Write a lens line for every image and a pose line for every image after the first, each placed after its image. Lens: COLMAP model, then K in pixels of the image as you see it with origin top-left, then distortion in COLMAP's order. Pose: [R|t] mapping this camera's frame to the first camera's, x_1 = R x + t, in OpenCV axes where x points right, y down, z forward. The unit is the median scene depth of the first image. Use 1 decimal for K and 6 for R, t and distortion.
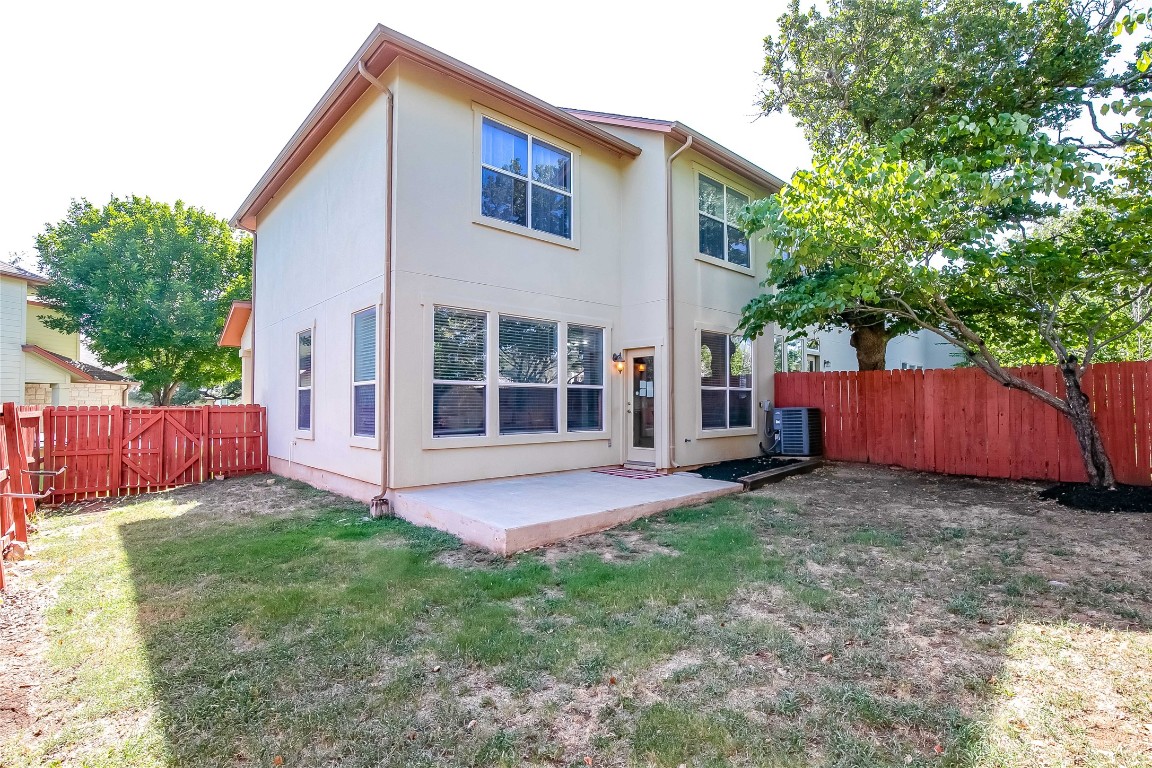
lens RADIAL K [[534.8, 0, 574.8], [0, 534.8, 390.3], [0, 0, 1]] dist [-0.036418, 0.007157]
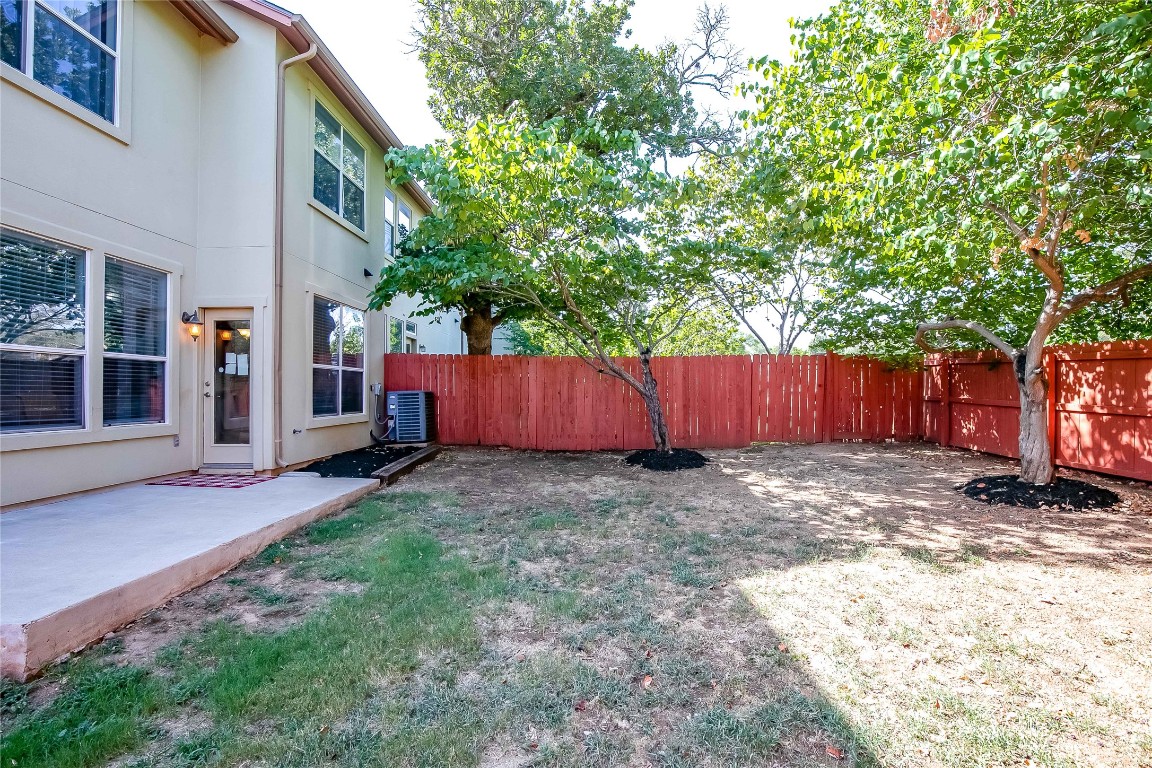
lens RADIAL K [[534.8, 0, 574.8], [0, 534.8, 390.3], [0, 0, 1]] dist [-0.036418, 0.007157]
pose [[0.699975, 0.004301, 0.714154, -0.063460], [-0.020986, 0.999674, 0.014549, 0.013746], [-0.713859, -0.025171, 0.699837, 0.166891]]
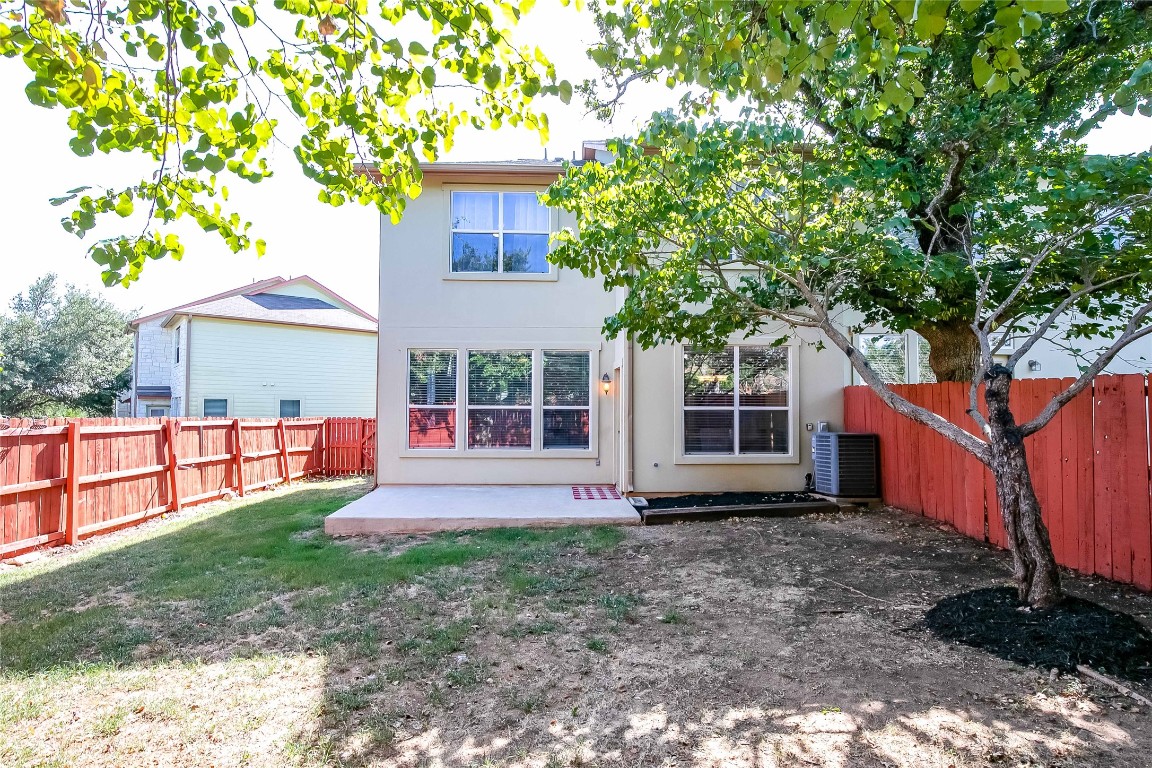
lens RADIAL K [[534.8, 0, 574.8], [0, 534.8, 390.3], [0, 0, 1]] dist [-0.036418, 0.007157]
pose [[0.780302, -0.014923, -0.625225, 0.728846], [0.010646, 0.999887, -0.010580, -0.031066], [0.625313, 0.001600, 0.780373, 0.180364]]
